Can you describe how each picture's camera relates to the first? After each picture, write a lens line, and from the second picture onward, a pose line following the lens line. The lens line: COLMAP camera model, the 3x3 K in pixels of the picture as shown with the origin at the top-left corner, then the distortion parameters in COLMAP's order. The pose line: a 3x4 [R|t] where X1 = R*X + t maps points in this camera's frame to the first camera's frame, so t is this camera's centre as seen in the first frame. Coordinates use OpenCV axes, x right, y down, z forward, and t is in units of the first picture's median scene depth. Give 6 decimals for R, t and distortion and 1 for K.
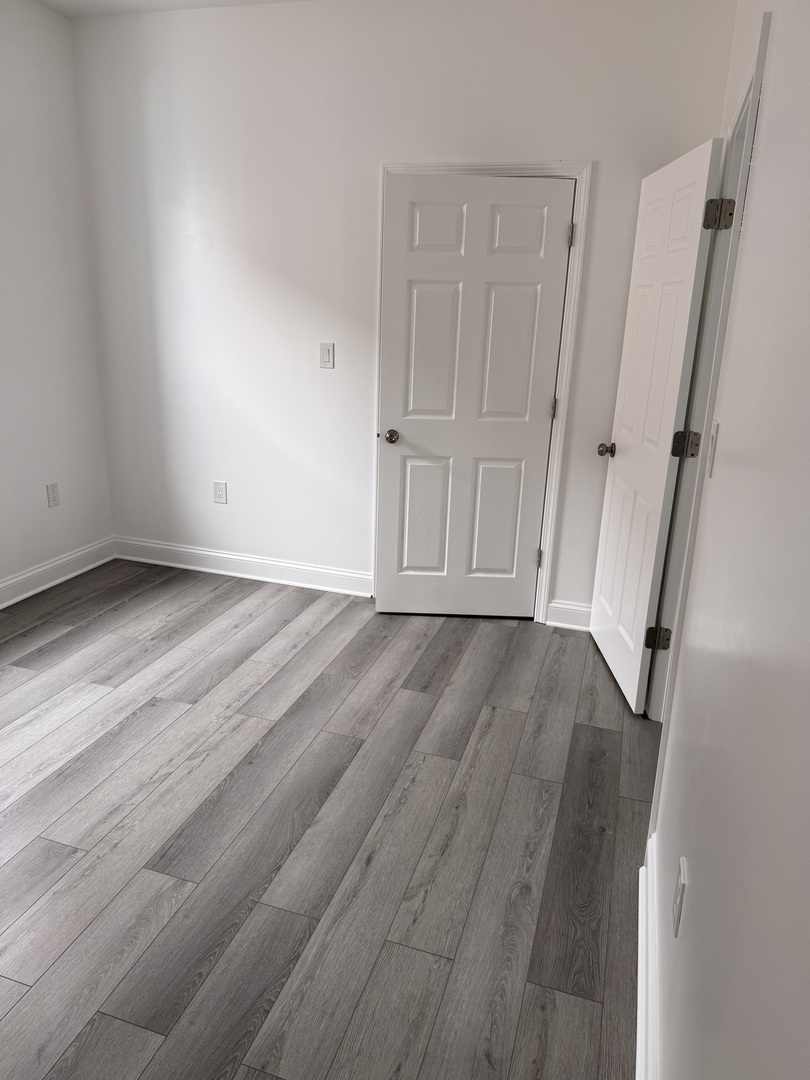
lens RADIAL K [[754.9, 0, 403.9], [0, 754.9, 536.7], [0, 0, 1]] dist [-0.001499, 0.000457]
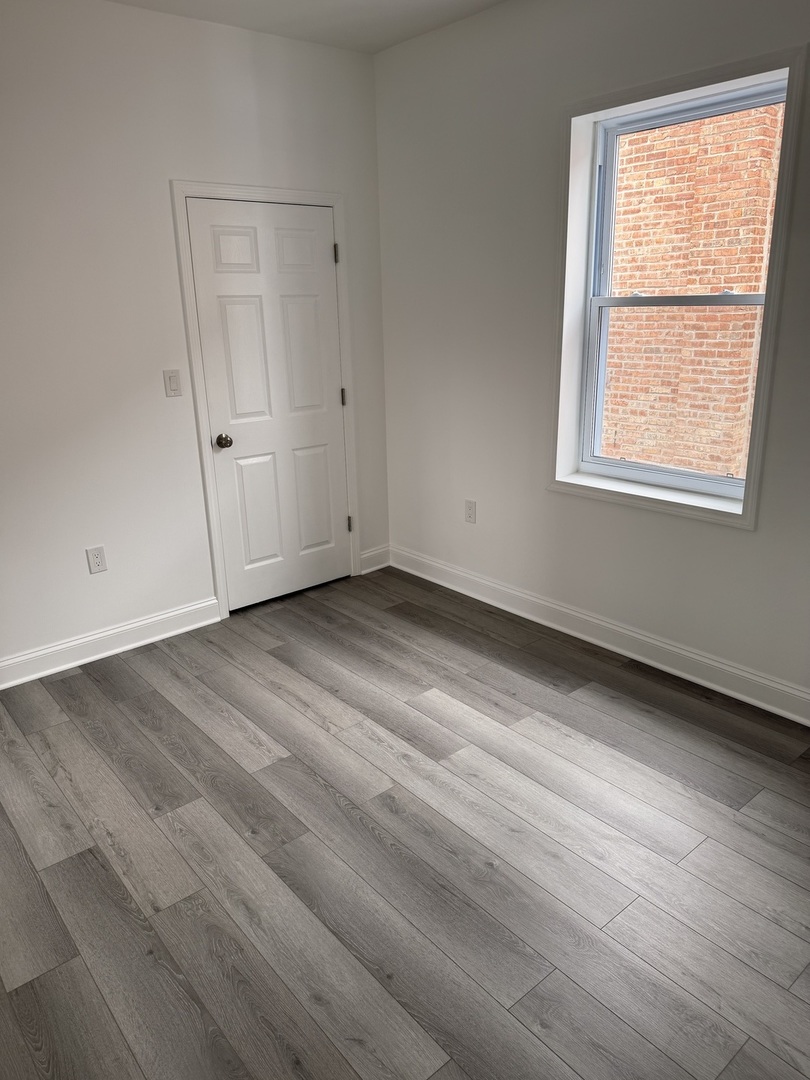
lens RADIAL K [[754.9, 0, 406.0], [0, 754.9, 543.0], [0, 0, 1]] dist [-0.001499, 0.000457]
pose [[-0.535251, 0.256382, -0.804845, 0.888058], [-0.224821, 0.875216, 0.428314, -0.452430], [0.814225, 0.410201, -0.410820, 1.436702]]
